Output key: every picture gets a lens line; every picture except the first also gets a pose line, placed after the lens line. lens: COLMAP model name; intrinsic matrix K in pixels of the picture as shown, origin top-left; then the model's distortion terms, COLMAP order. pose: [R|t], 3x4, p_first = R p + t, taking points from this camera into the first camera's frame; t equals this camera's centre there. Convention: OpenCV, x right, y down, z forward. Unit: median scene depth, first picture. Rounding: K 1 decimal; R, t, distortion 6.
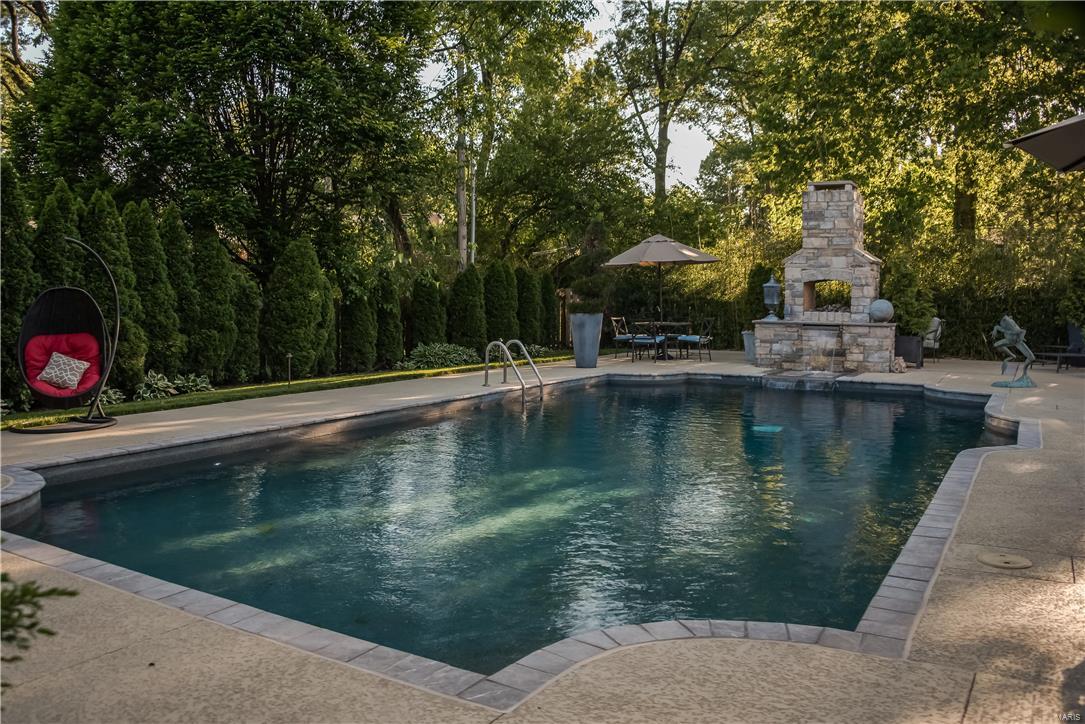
lens RADIAL K [[870.8, 0, 451.0], [0, 870.8, 364.1], [0, 0, 1]] dist [-0.108340, 0.009390]
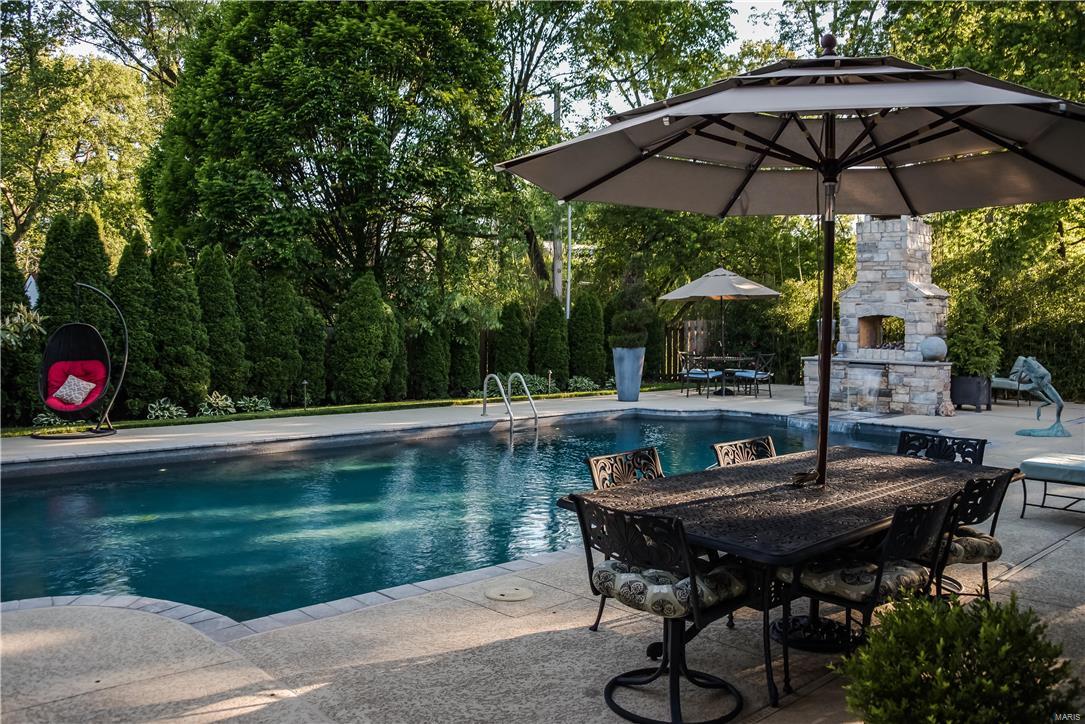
lens RADIAL K [[870.8, 0, 451.0], [0, 870.8, 364.1], [0, 0, 1]] dist [-0.108340, 0.009390]
pose [[0.961898, 0.019620, -0.272702, 0.253437], [-0.027649, 0.999289, -0.025631, -0.008087], [0.272005, 0.032195, 0.961757, -0.030522]]
